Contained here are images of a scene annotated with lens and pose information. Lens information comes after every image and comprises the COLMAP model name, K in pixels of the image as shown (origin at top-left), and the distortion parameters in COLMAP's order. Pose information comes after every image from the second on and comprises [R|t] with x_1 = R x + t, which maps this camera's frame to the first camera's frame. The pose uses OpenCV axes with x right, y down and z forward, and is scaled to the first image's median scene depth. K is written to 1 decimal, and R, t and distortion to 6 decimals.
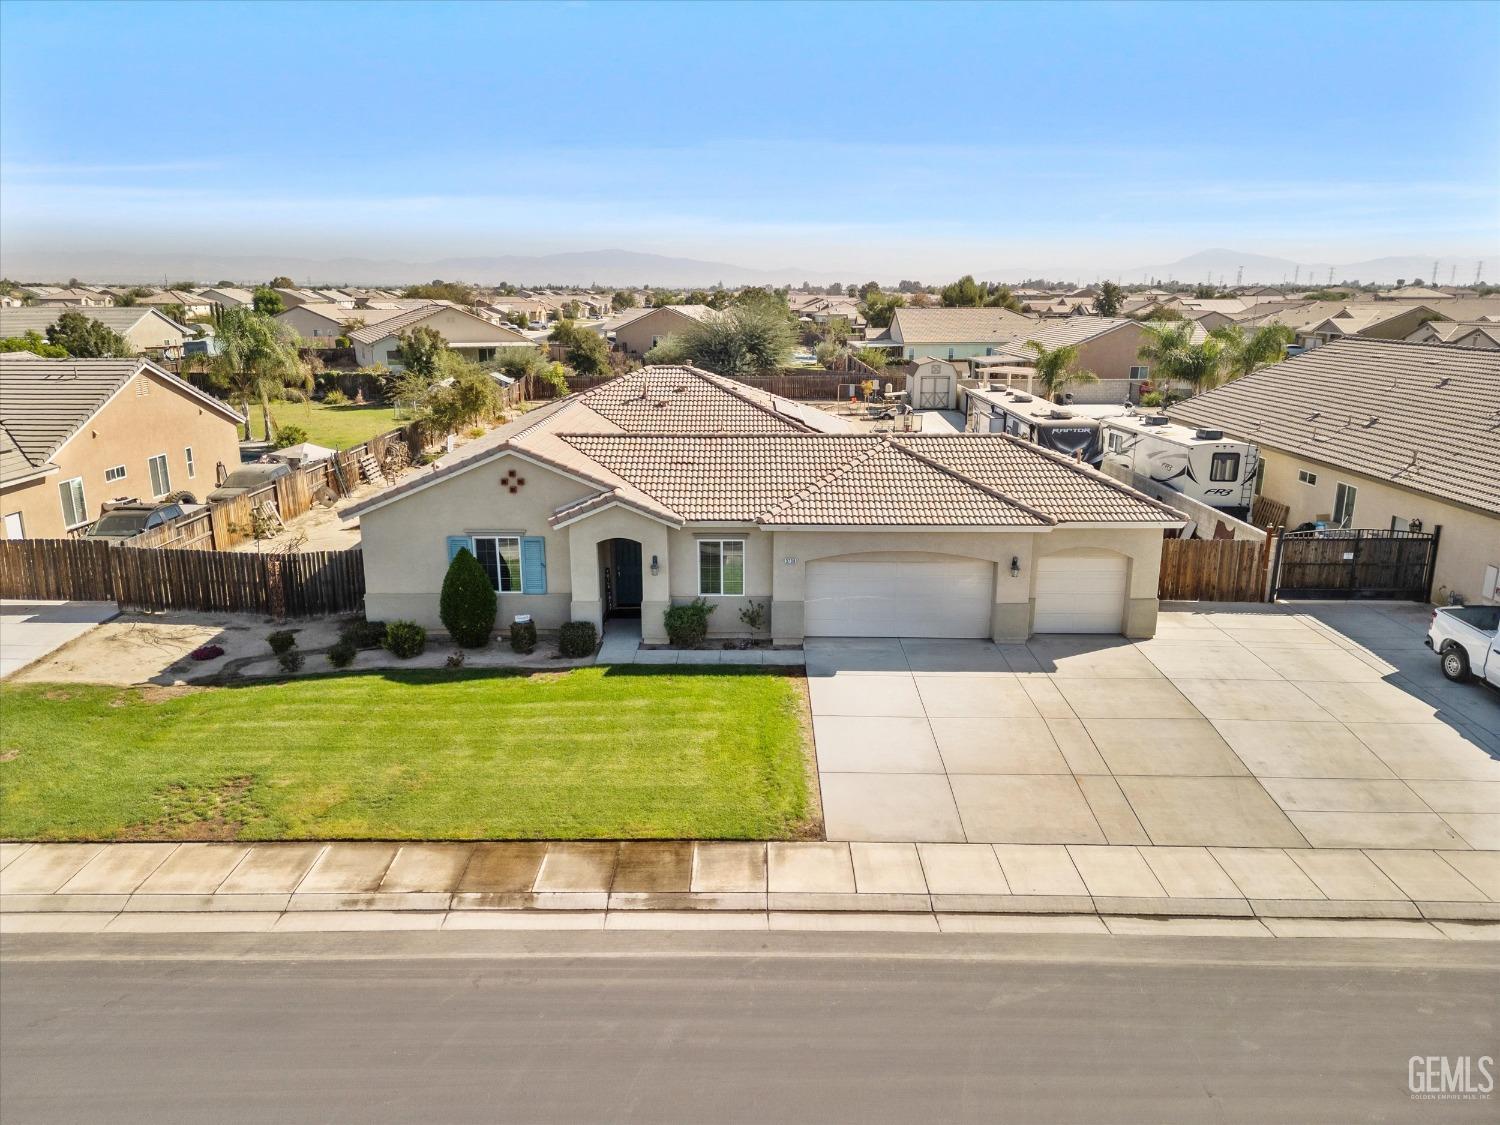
lens RADIAL K [[1044.8, 0, 752.9], [0, 1044.8, 563.4], [0, 0, 1]] dist [0.084173, -0.081970]
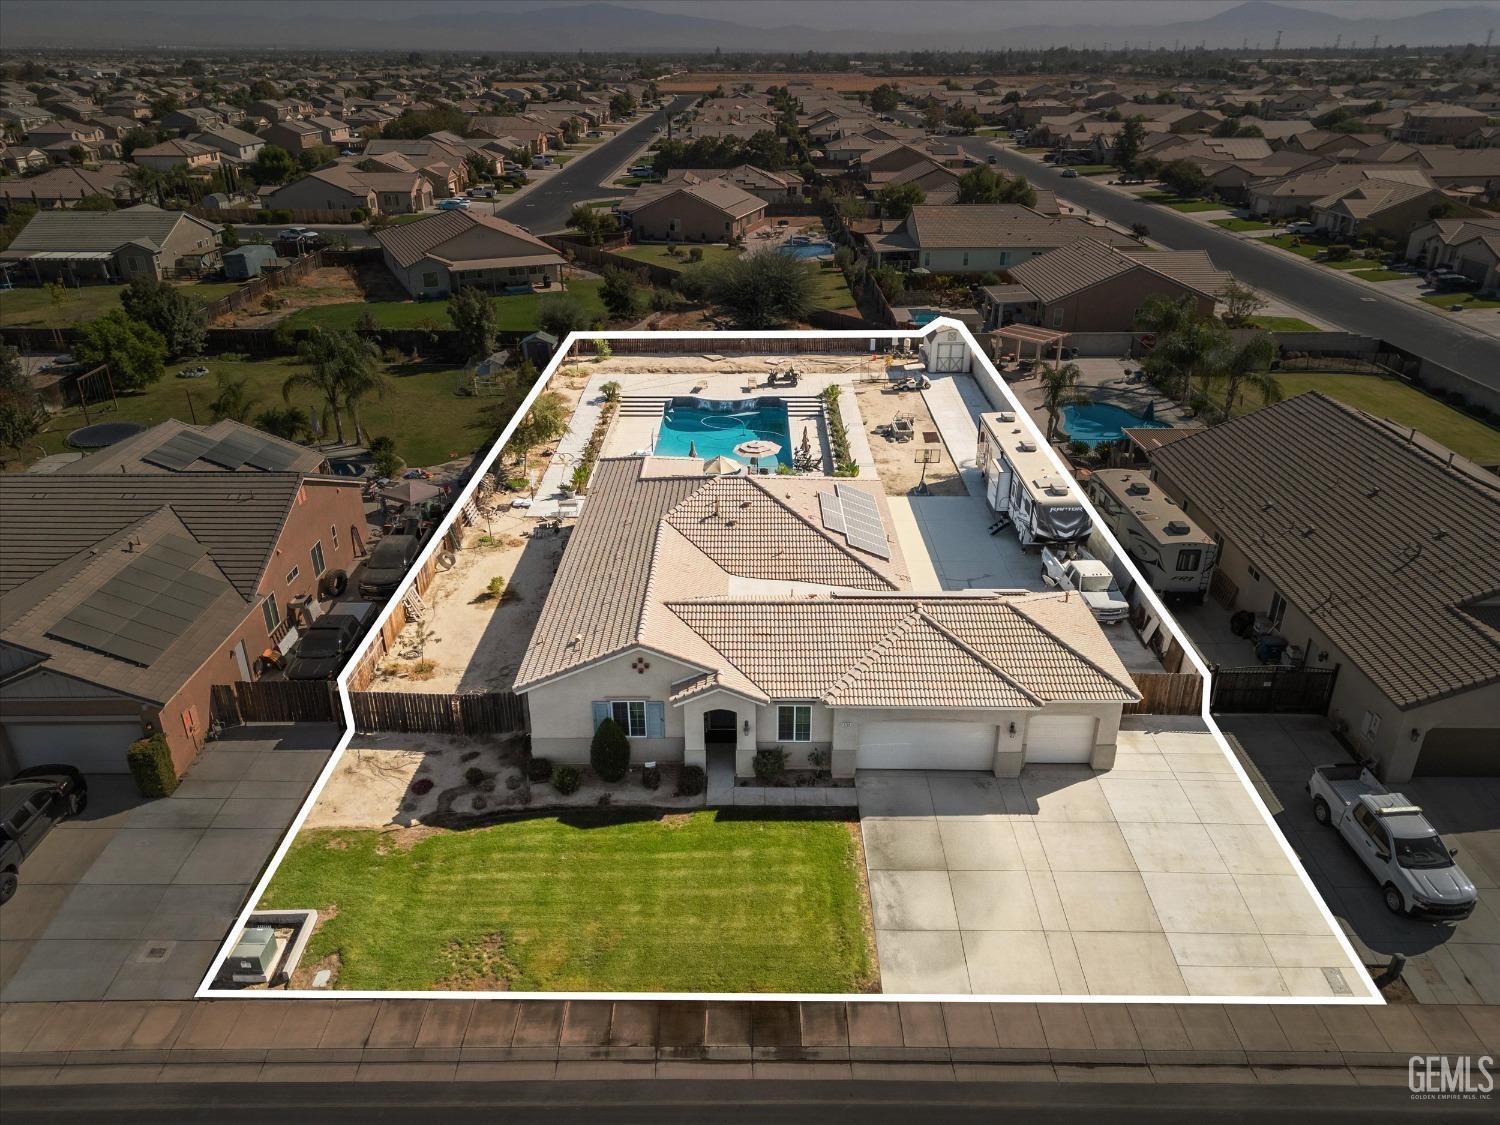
lens RADIAL K [[1044.8, 0, 752.9], [0, 1044.8, 563.4], [0, 0, 1]] dist [0.084173, -0.081970]
pose [[0.999997, -0.002292, -0.000499, -0.084834], [0.002345, 0.981187, 0.193047, -0.471401], [0.000047, -0.193047, 0.981189, -0.294148]]
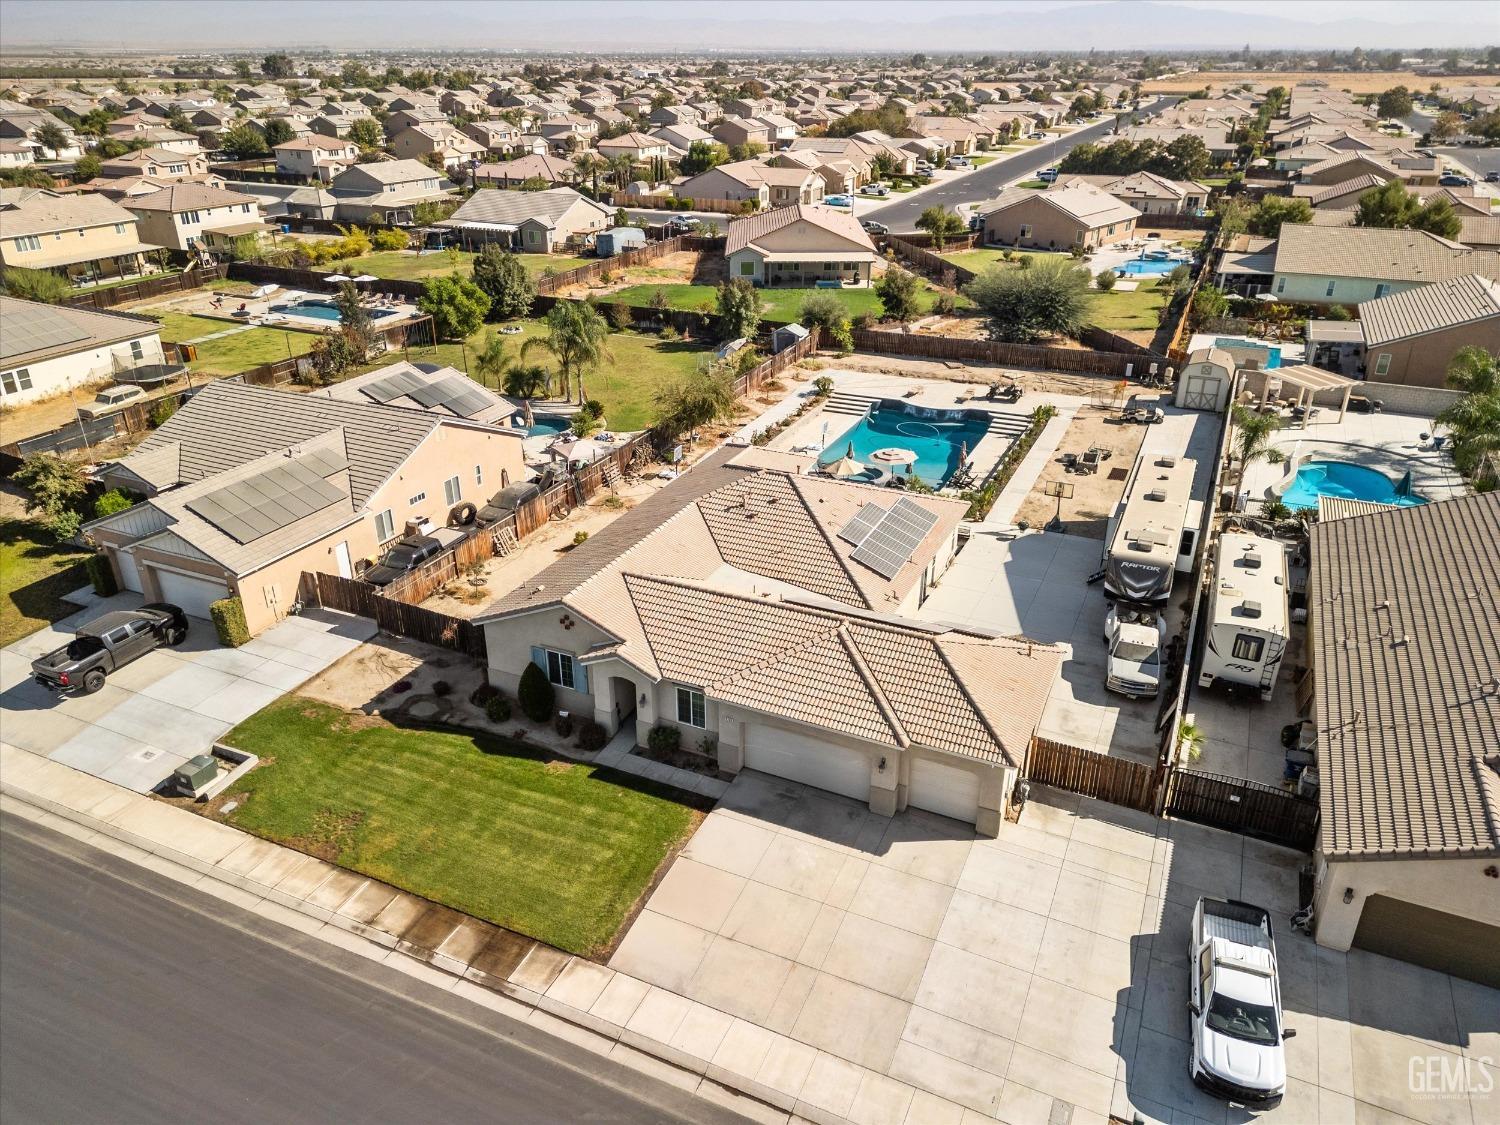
lens RADIAL K [[1044.8, 0, 752.9], [0, 1044.8, 563.4], [0, 0, 1]] dist [0.084173, -0.081970]
pose [[0.909817, 0.179826, -0.374026, 0.546582], [-0.104376, 0.971428, 0.213152, -0.503351], [0.401669, -0.154890, 0.902591, -0.206444]]
